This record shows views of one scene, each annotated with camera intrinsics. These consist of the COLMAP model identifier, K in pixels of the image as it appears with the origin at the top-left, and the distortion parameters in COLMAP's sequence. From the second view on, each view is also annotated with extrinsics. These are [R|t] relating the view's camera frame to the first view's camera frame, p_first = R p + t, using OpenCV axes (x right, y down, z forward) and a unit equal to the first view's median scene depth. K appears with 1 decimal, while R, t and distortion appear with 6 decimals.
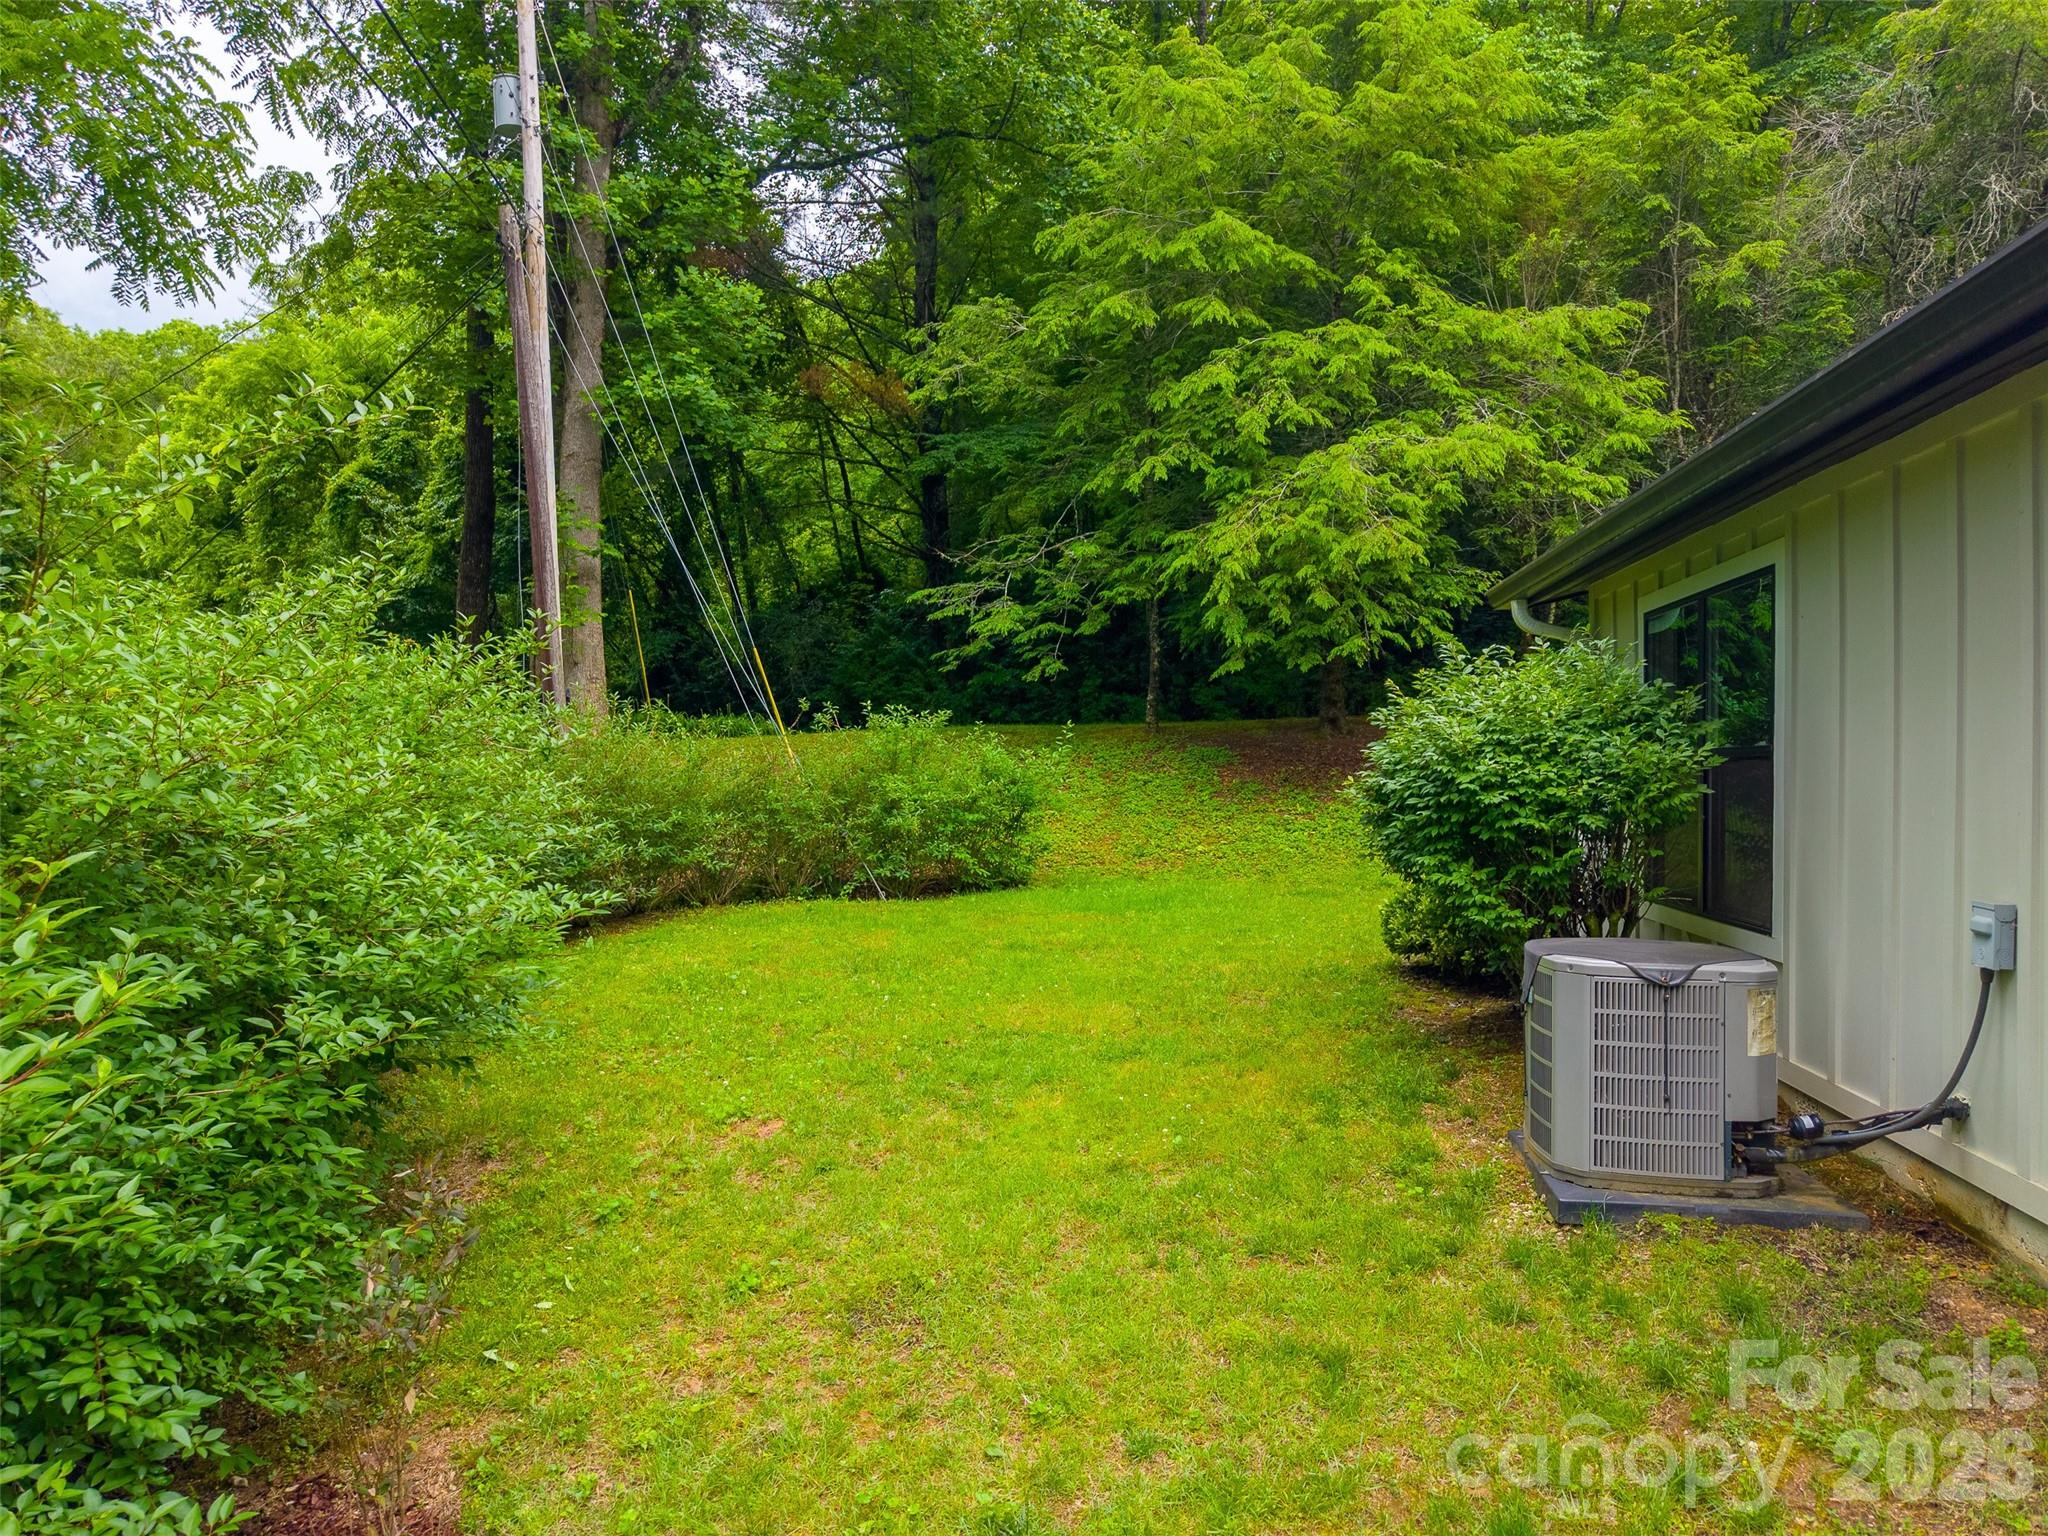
lens RADIAL K [[1395.5, 0, 1024.0], [0, 1395.5, 768.0], [0, 0, 1]] dist [0.040684, -0.023762]
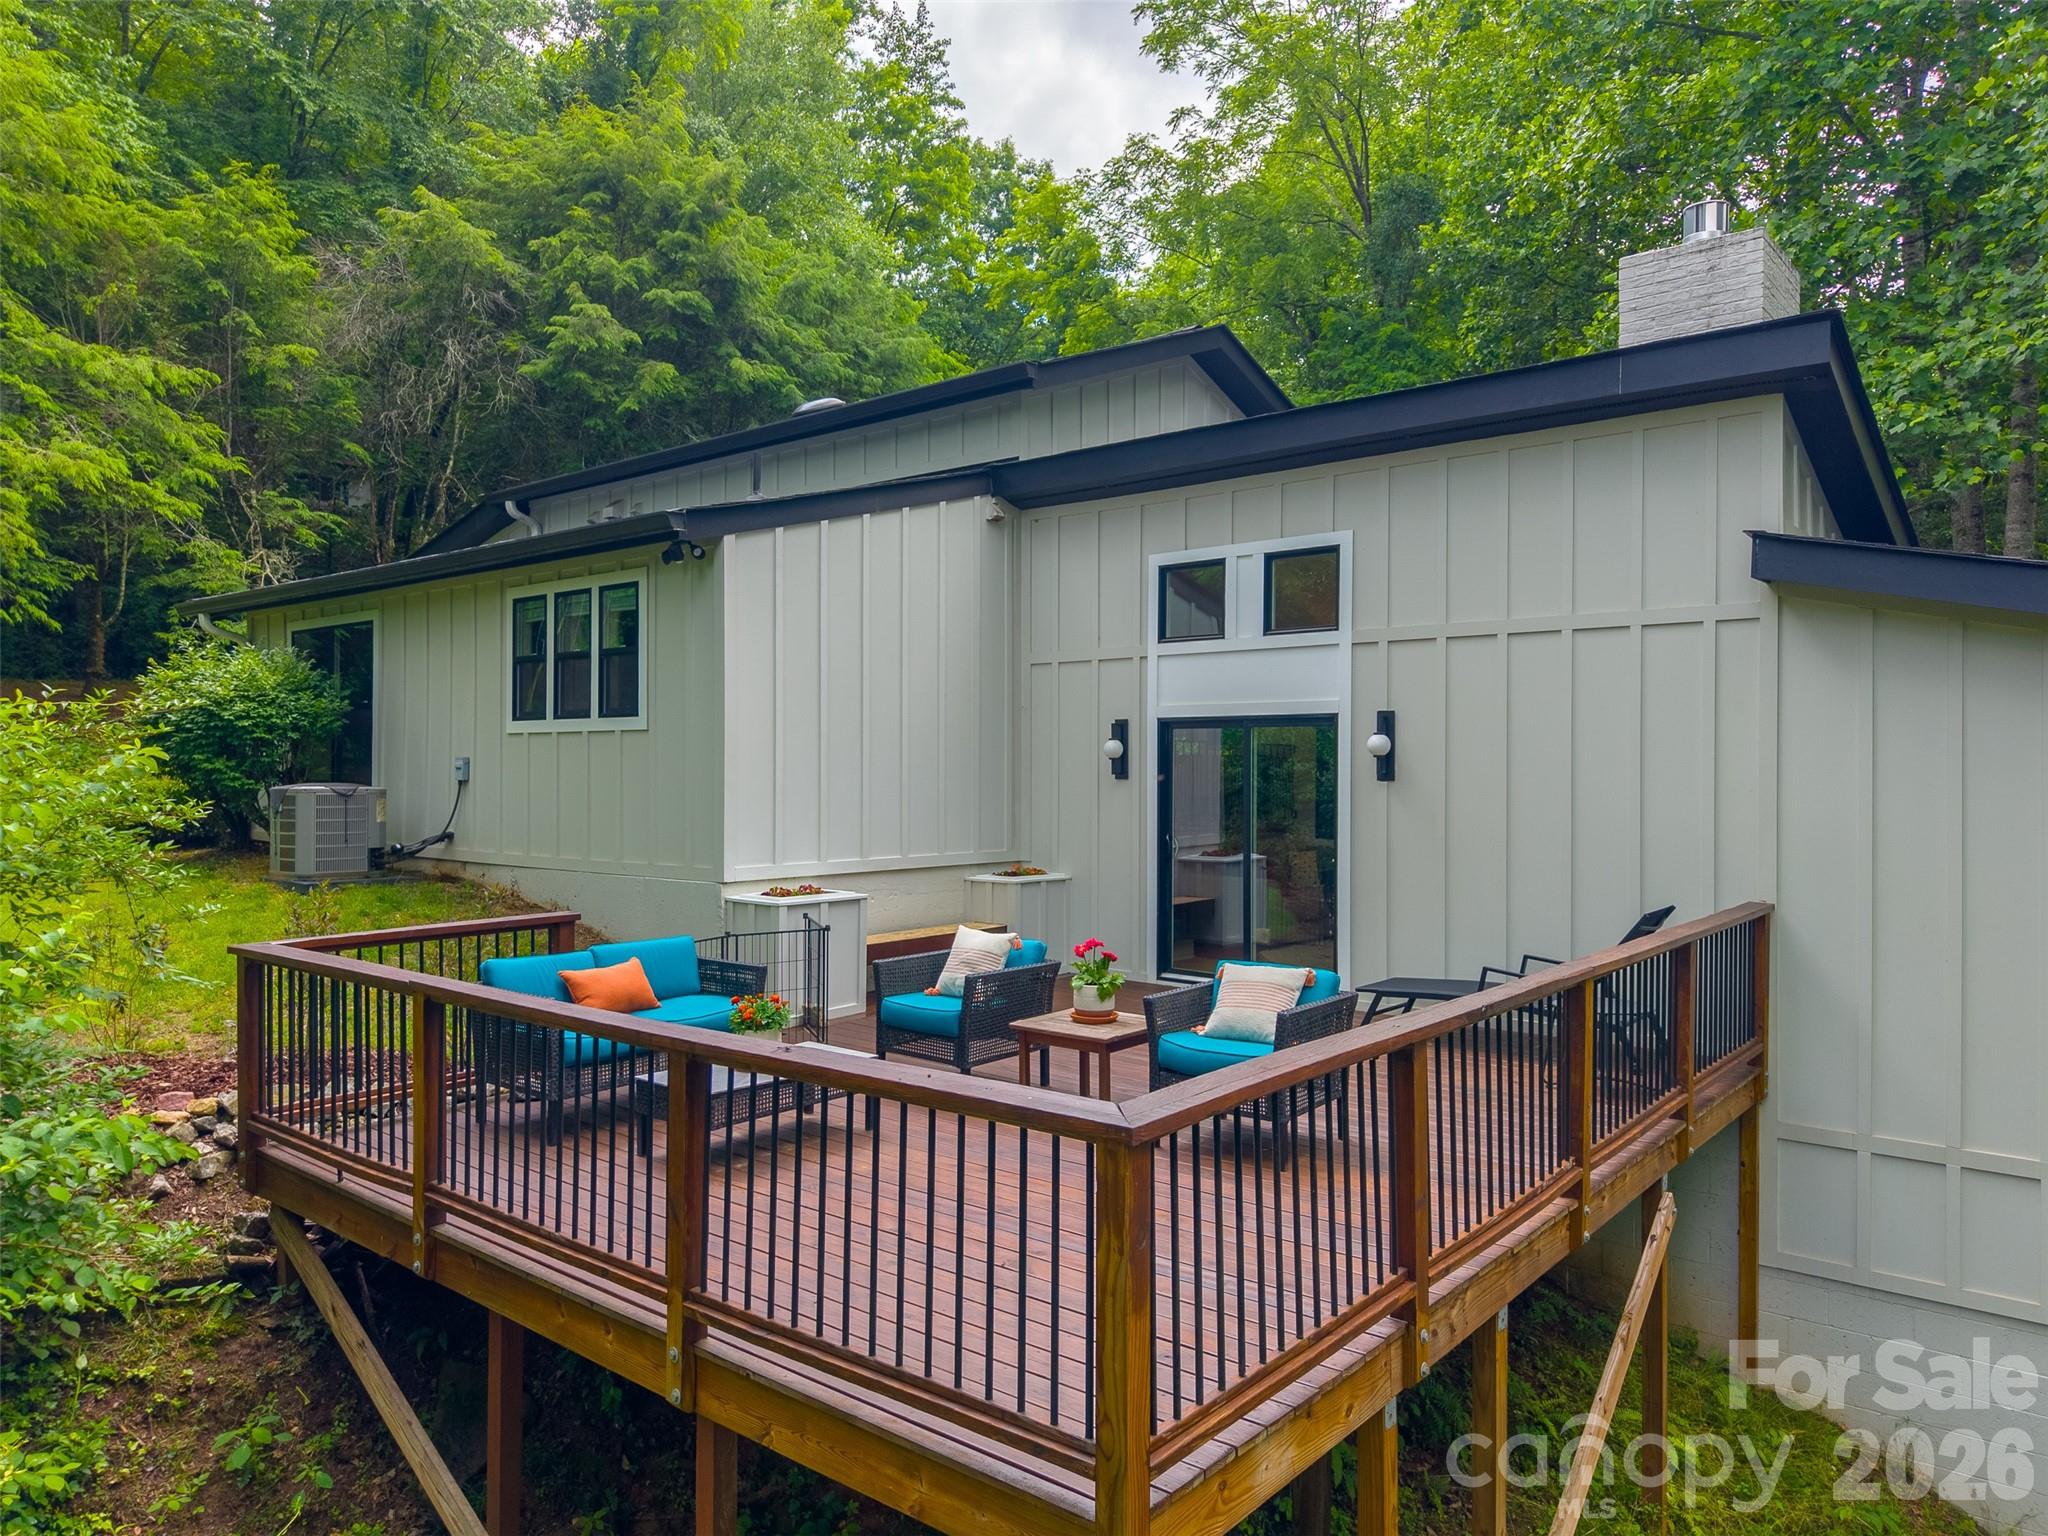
lens RADIAL K [[1383.3, 0, 1024.0], [0, 1383.3, 768.0], [0, 0, 1]] dist [0.003201, -0.004187]
pose [[0.539716, 0.001749, 0.841846, -0.229243], [-0.010496, 0.999934, 0.004652, 0.020172], [-0.841782, -0.011347, 0.539698, -0.318005]]
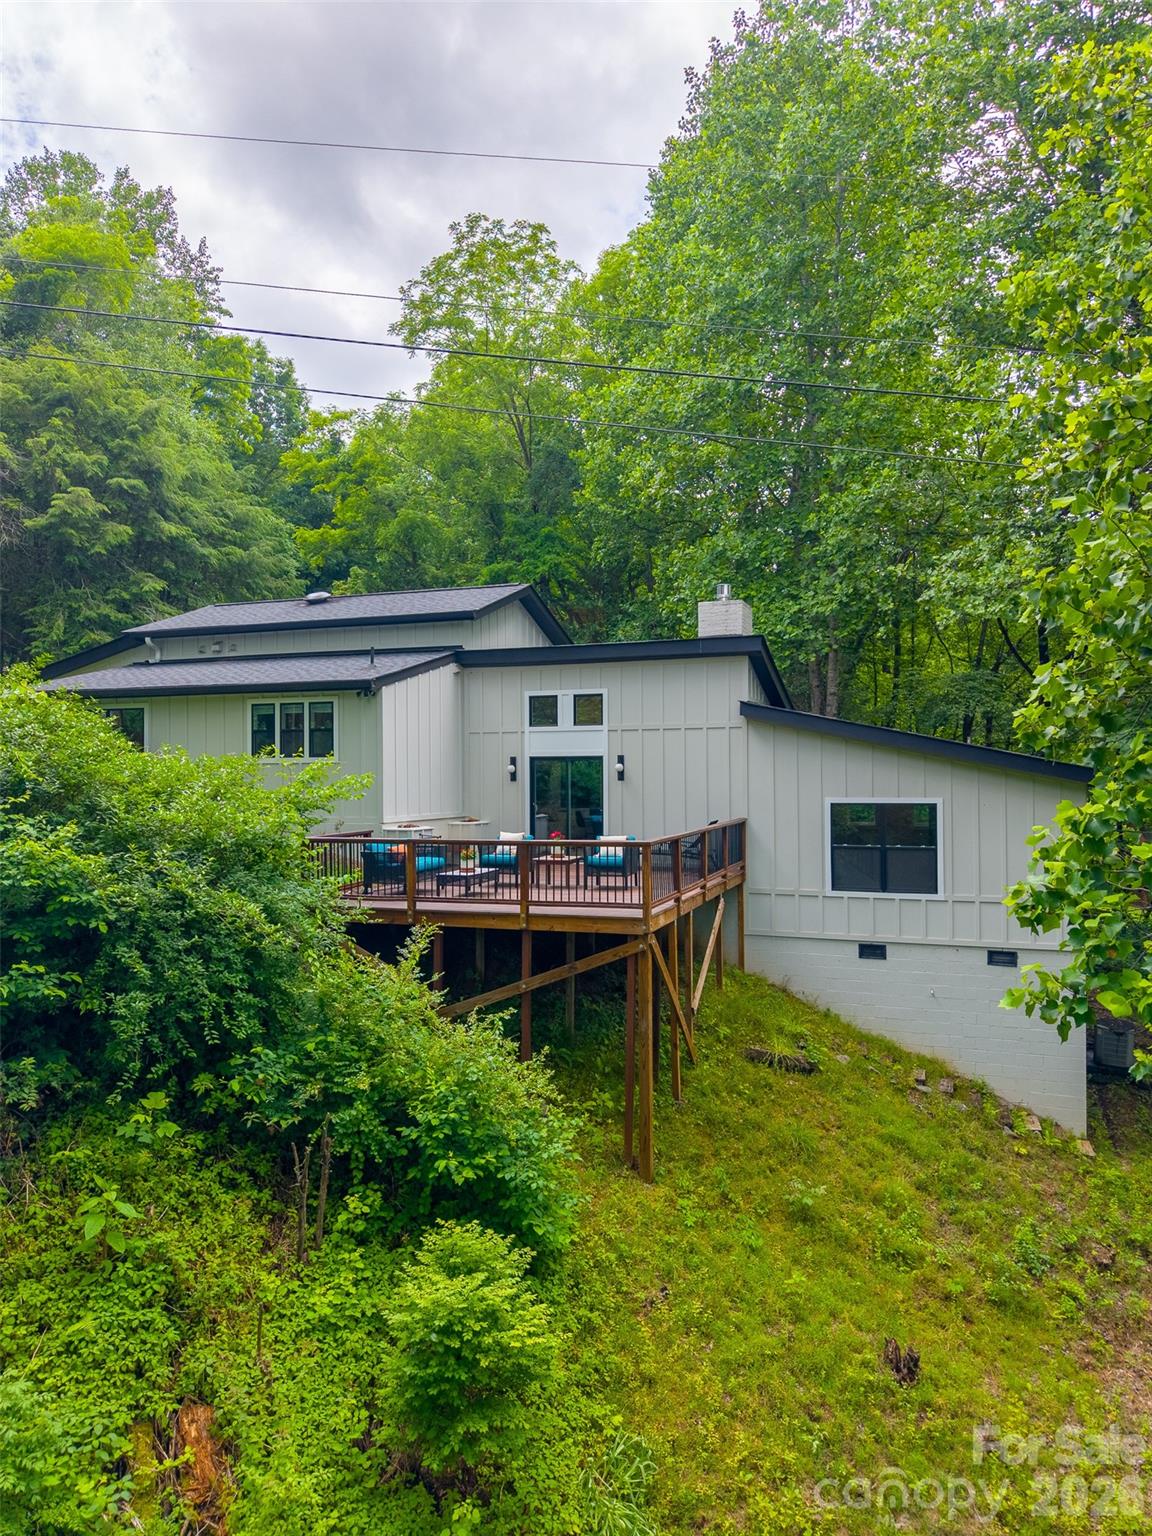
lens RADIAL K [[1046.6, 0, 576.0], [0, 1046.6, 768.0], [0, 0, 1]] dist [0.040684, -0.023762]
pose [[0.219741, 0.004861, 0.975546, -0.831917], [-0.003954, 0.999984, -0.004092, 0.017725], [-0.975550, -0.002958, 0.219756, -0.347002]]
